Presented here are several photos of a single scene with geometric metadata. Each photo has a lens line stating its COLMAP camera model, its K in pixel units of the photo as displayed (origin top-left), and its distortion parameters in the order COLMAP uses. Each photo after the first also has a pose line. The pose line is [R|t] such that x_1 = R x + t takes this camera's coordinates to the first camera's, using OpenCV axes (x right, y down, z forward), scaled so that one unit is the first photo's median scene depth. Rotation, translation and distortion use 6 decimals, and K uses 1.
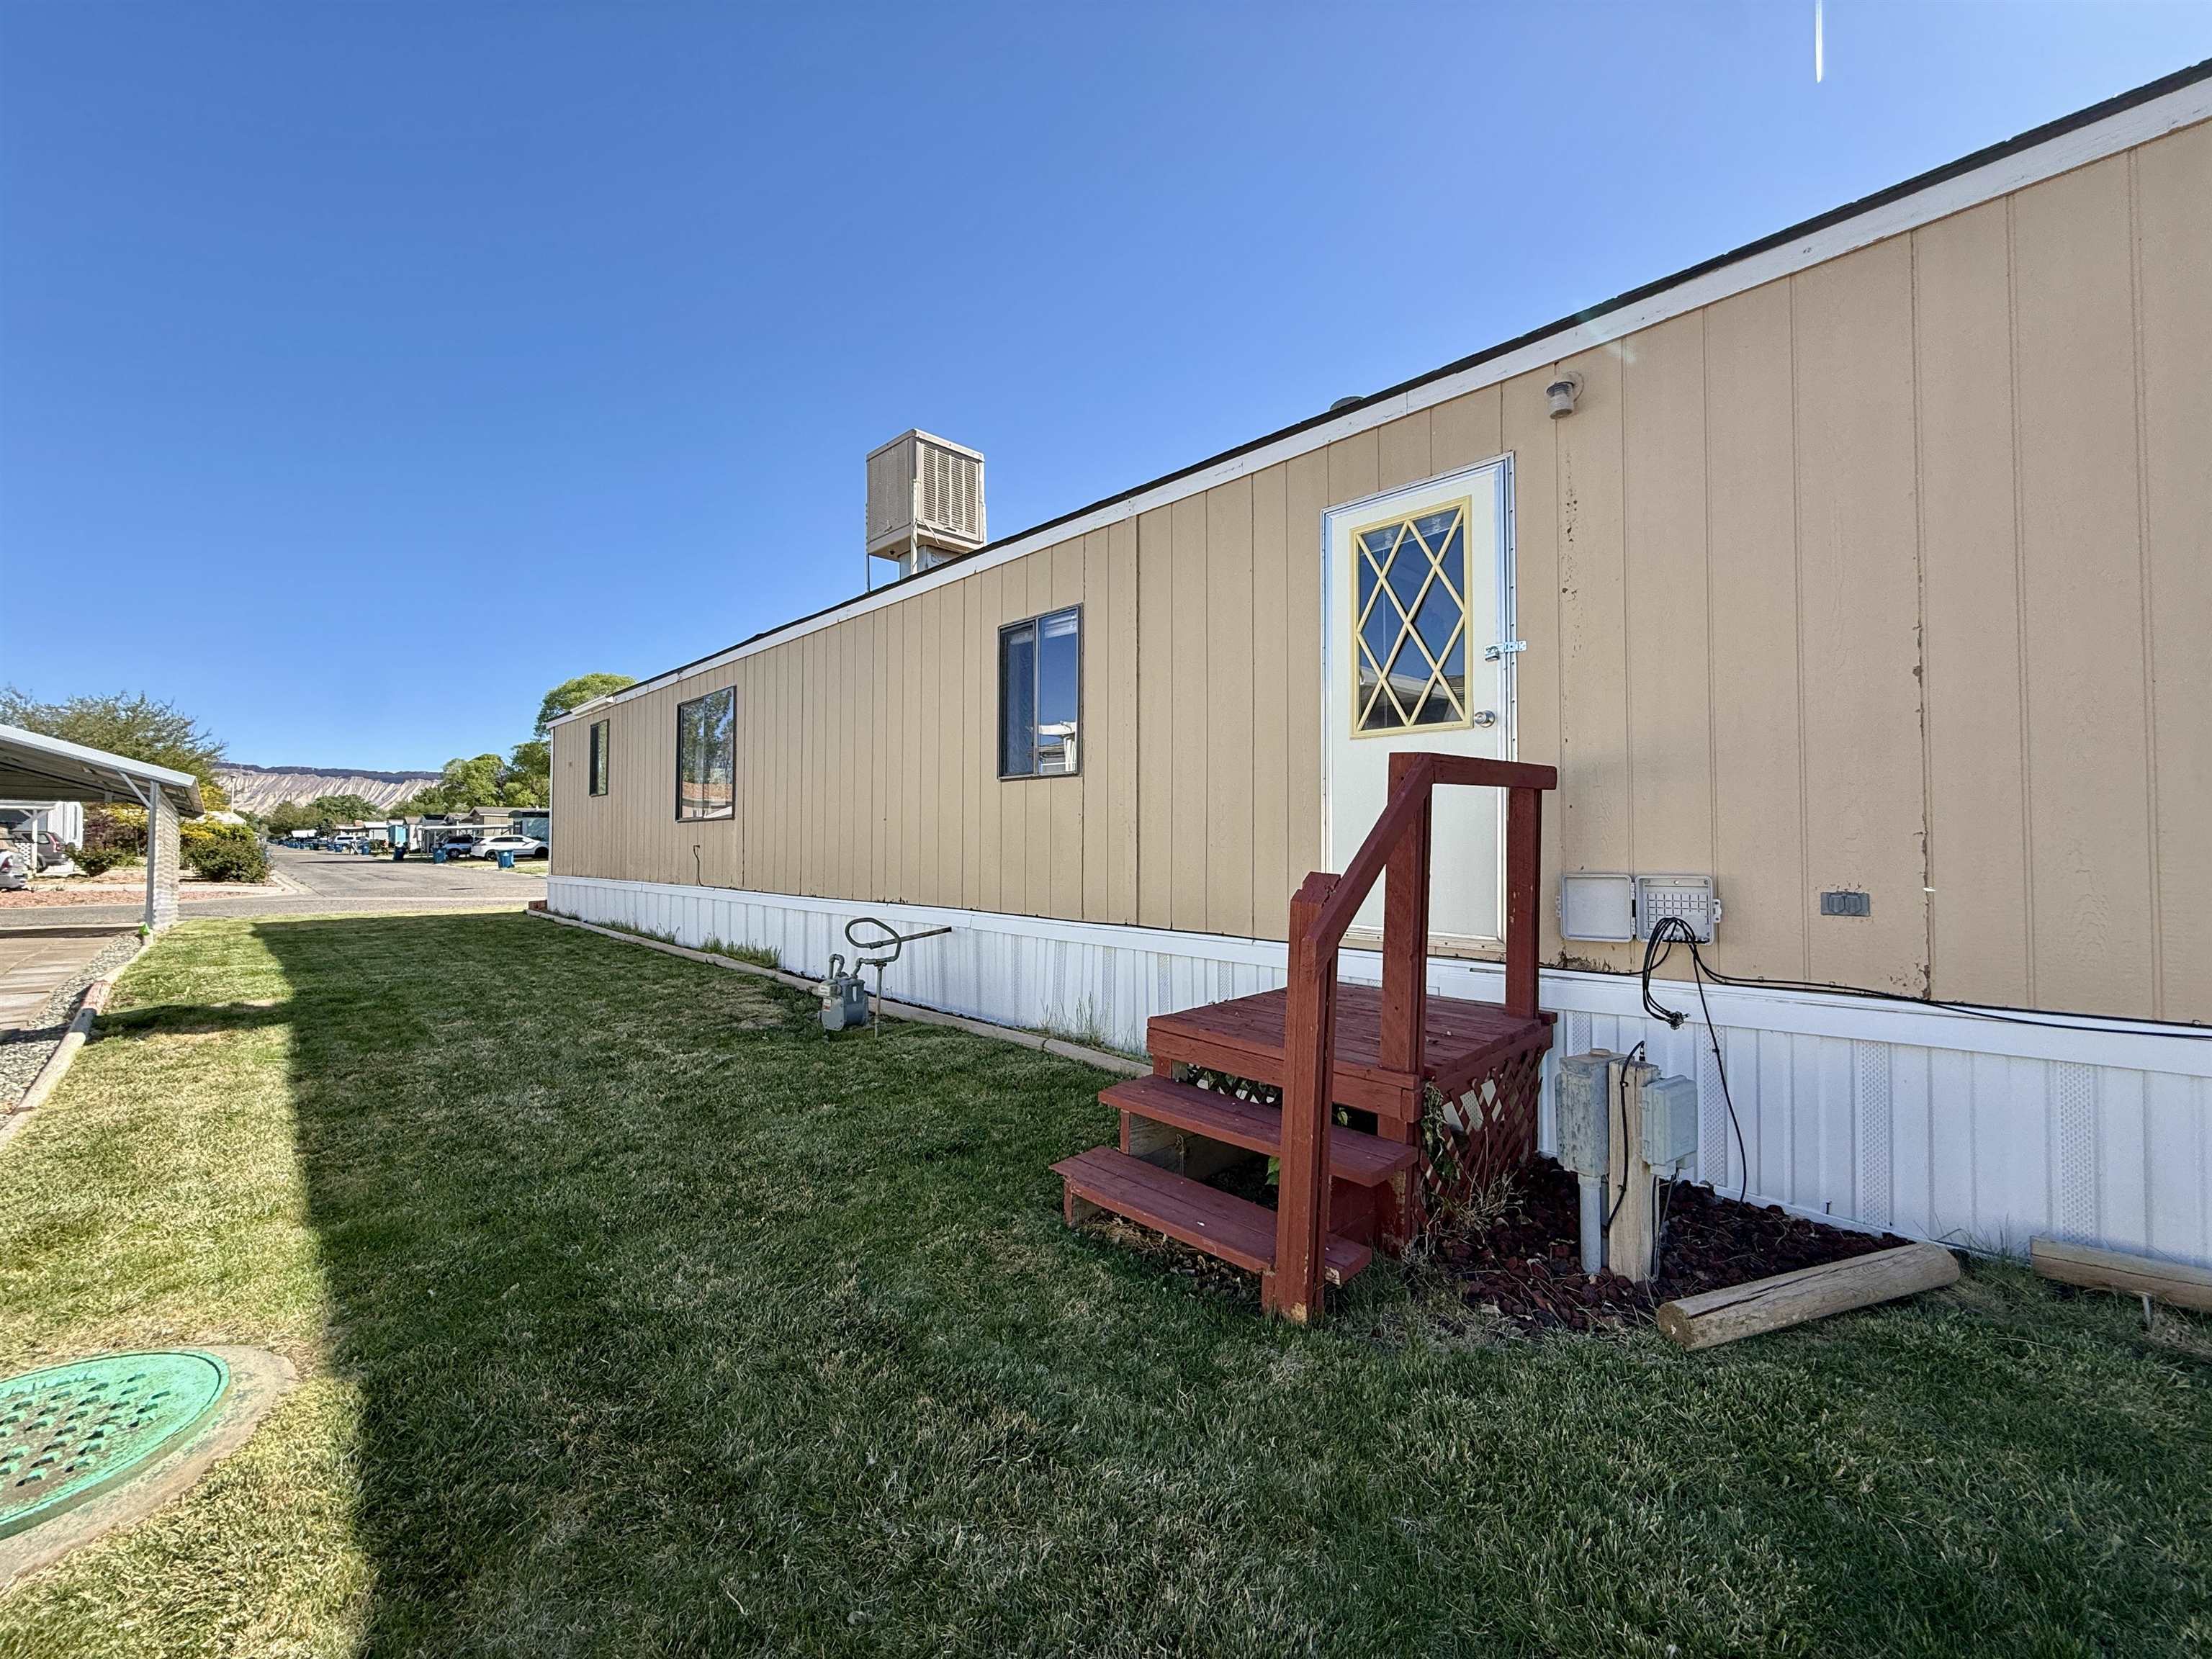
lens RADIAL K [[880.9, 0, 1096.3], [0, 880.9, 828.5], [0, 0, 1]] dist [-0.000017, 0.000095]
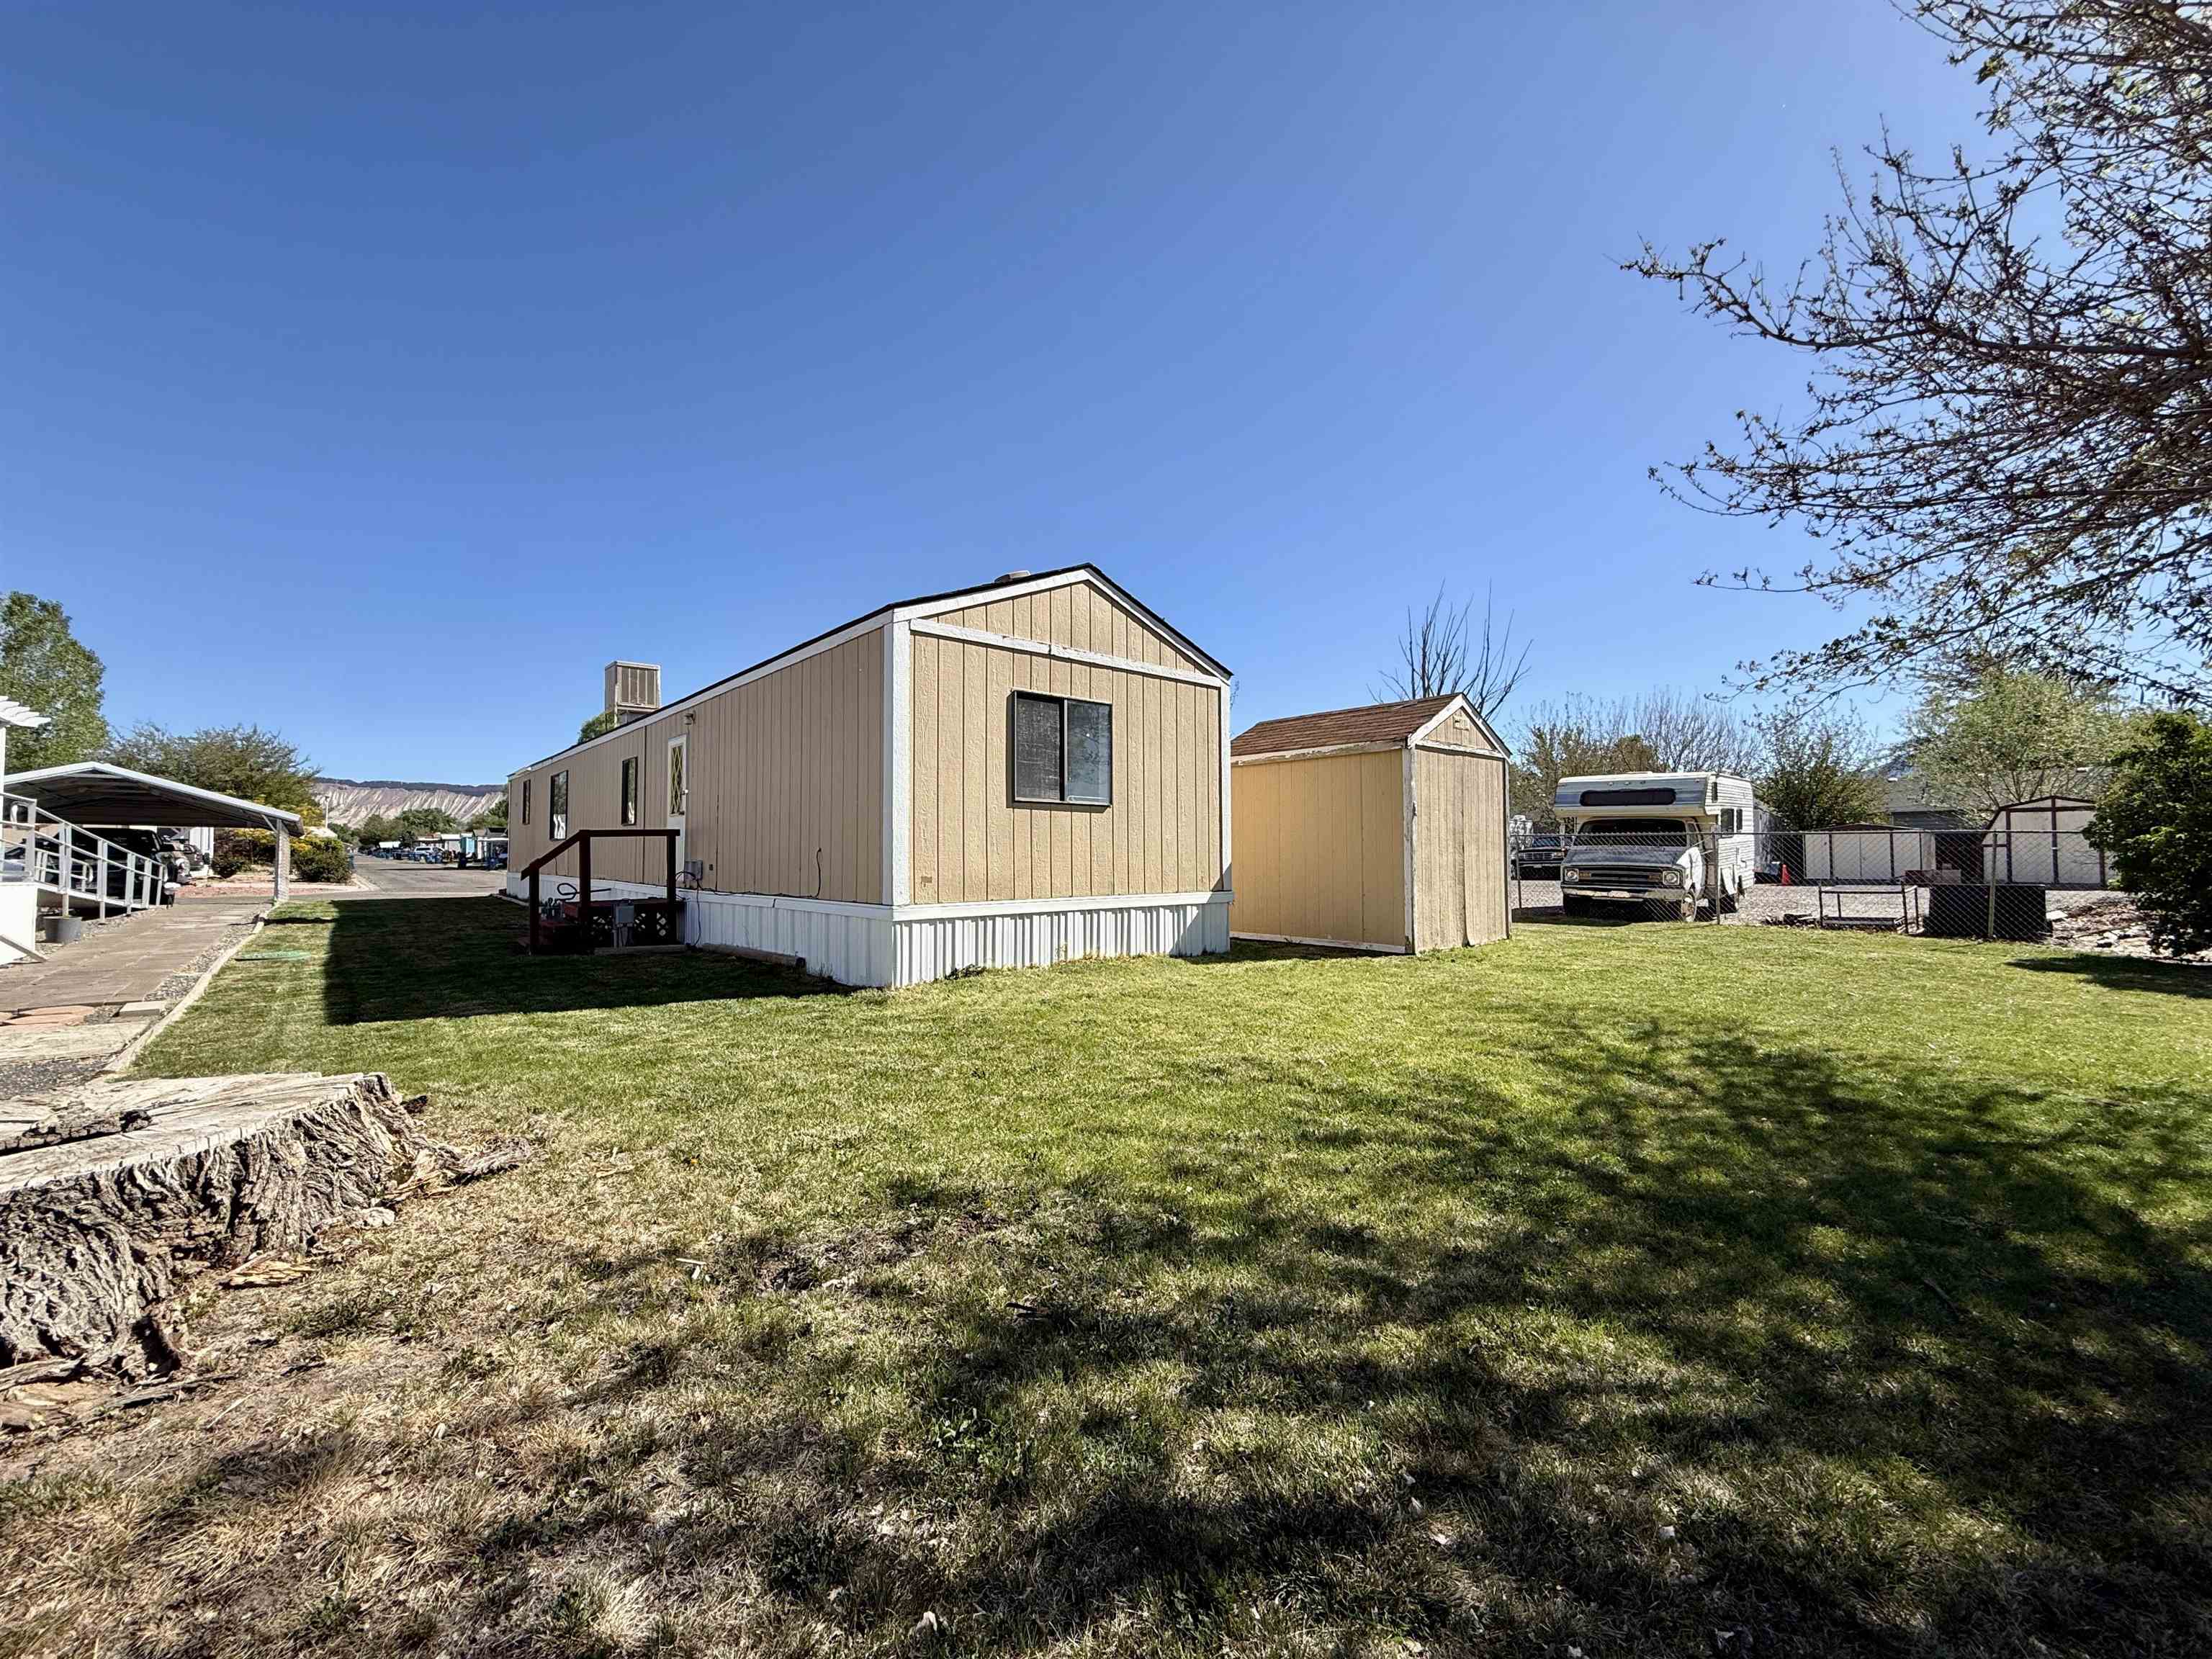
lens RADIAL K [[882.4, 0, 1103.6], [0, 882.4, 829.5], [0, 0, 1]] dist [-0.001473, 0.000148]
pose [[0.998494, -0.002797, -0.054794, 0.262195], [0.002276, 0.999952, -0.009576, -0.003733], [0.054819, 0.009437, 0.998452, -0.259604]]
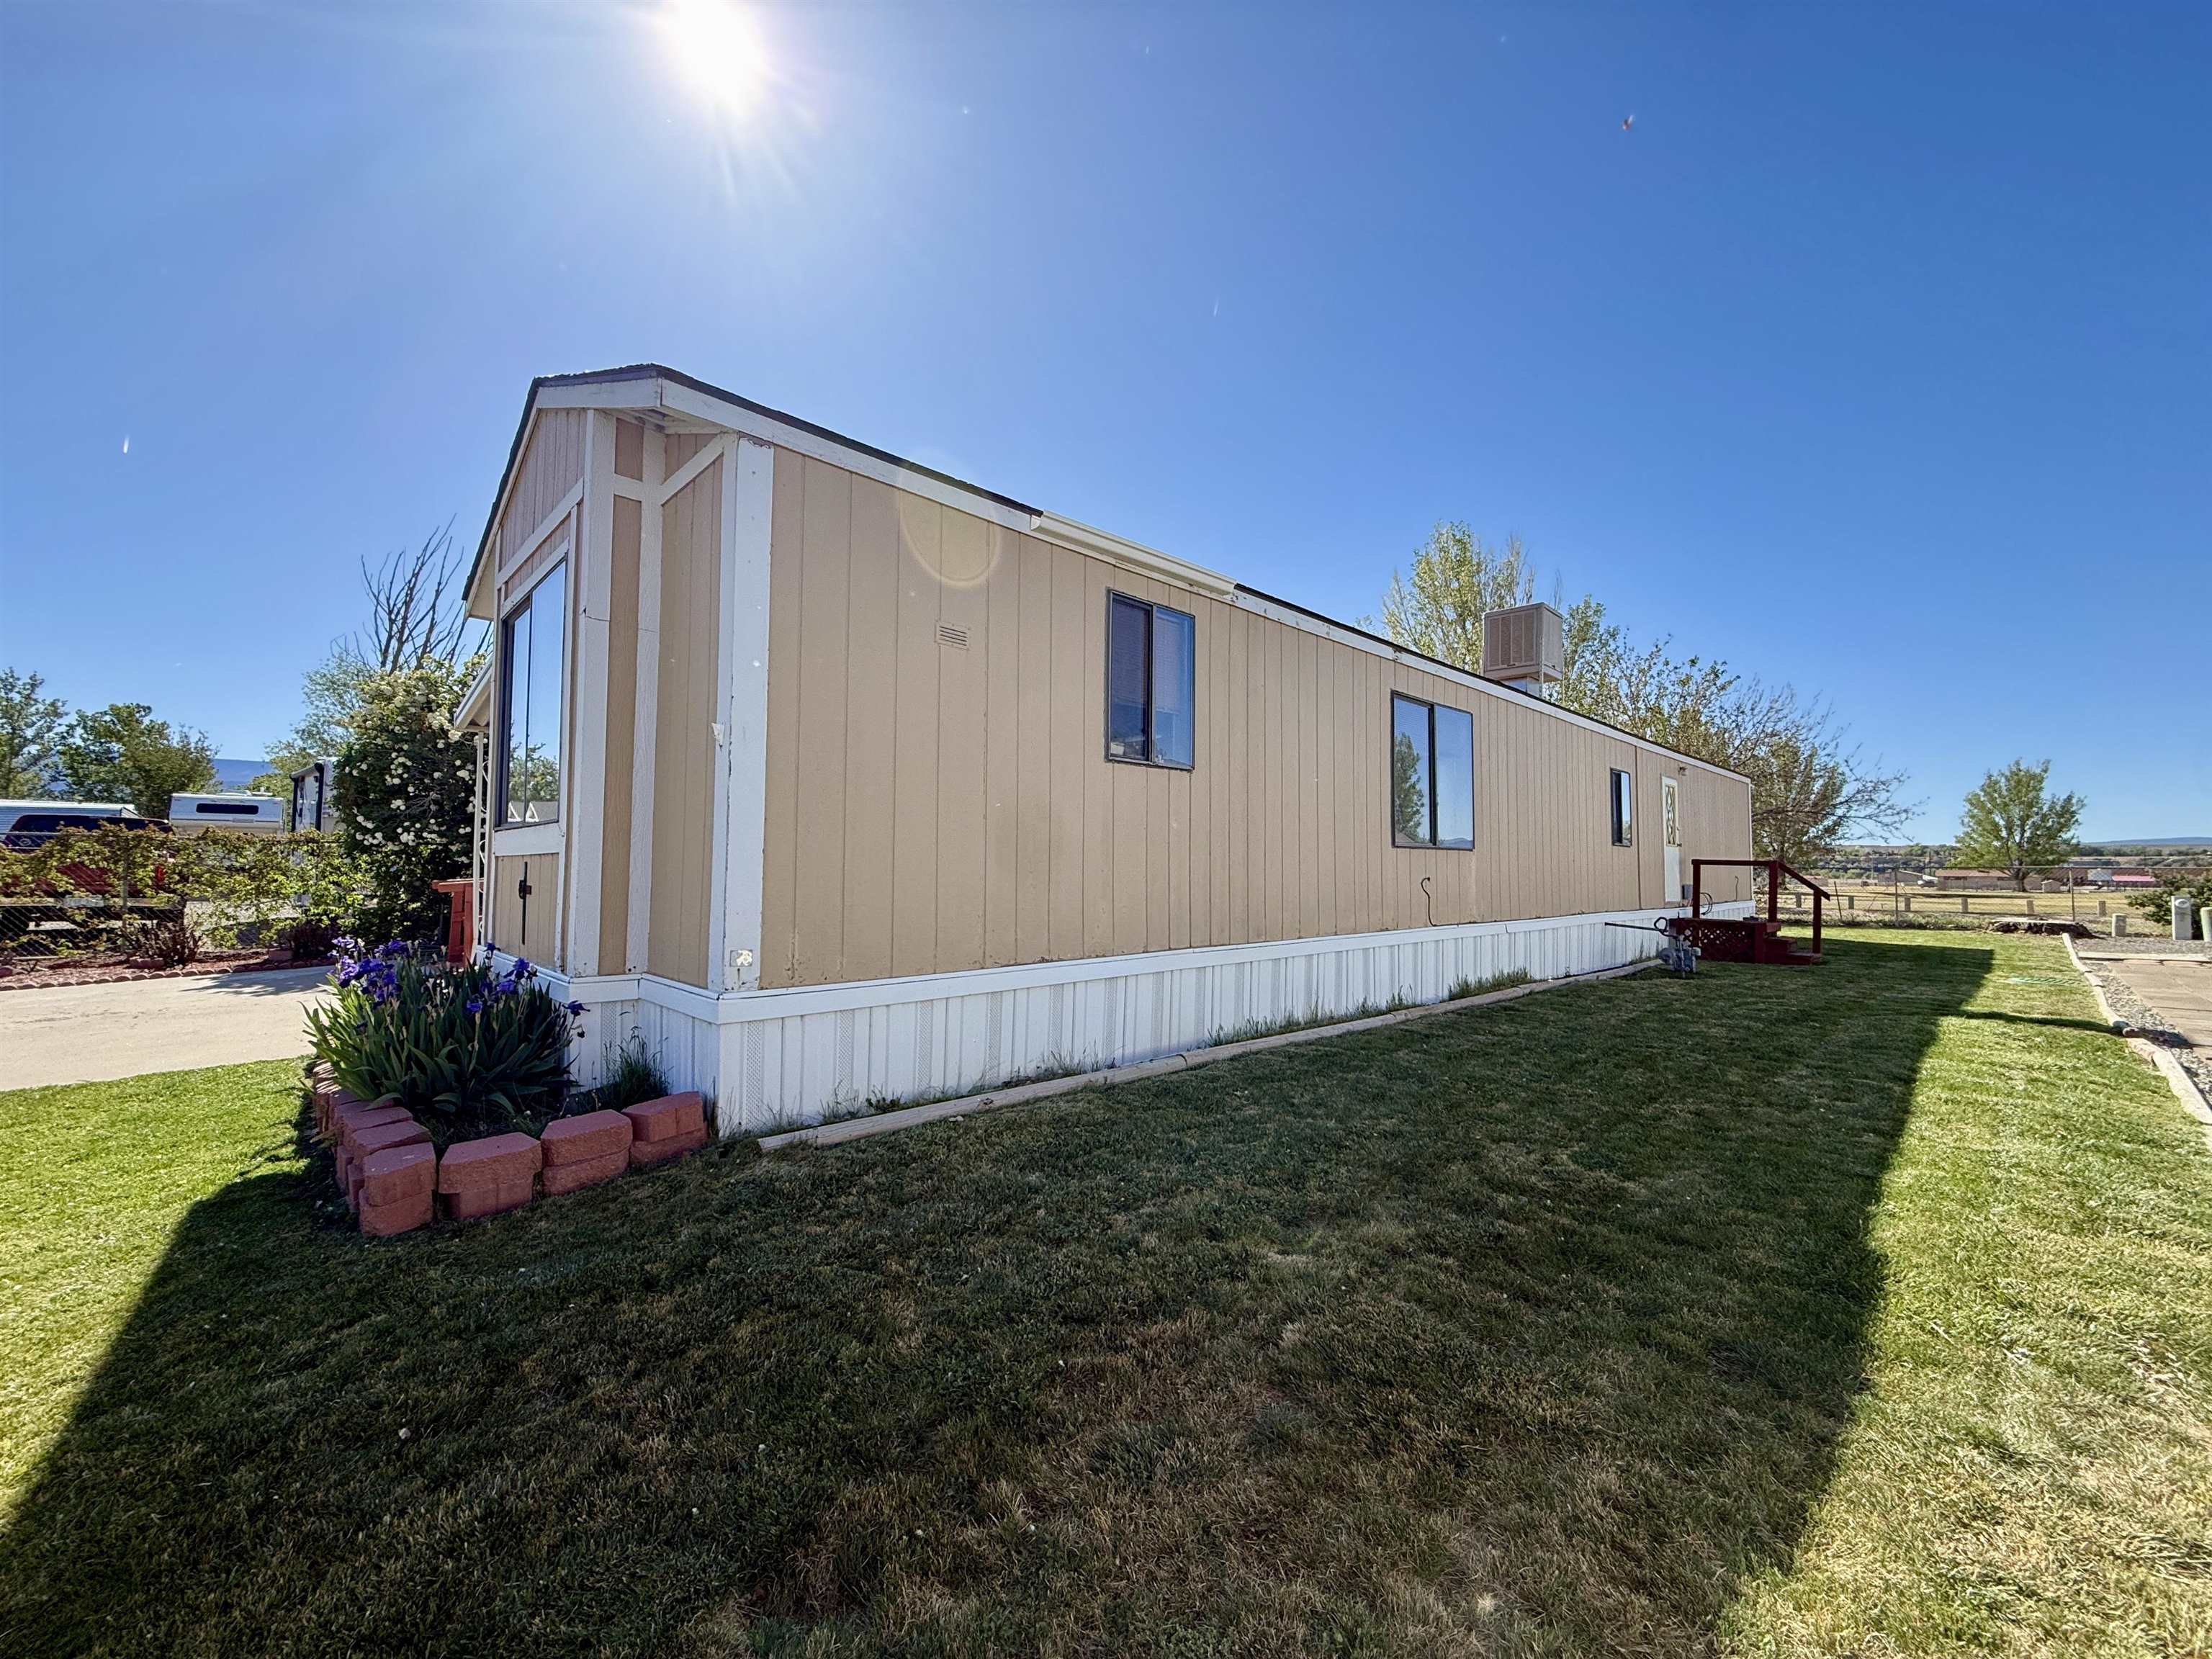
lens RADIAL K [[874.6, 0, 1093.5], [0, 874.6, 829.7], [0, 0, 1]] dist [-0.000353, -0.000022]
pose [[-0.000850, 0.049749, 0.998761, -0.474205], [-0.019776, 0.998566, -0.049756, 0.007764], [-0.999804, -0.019794, 0.000135, 0.489577]]
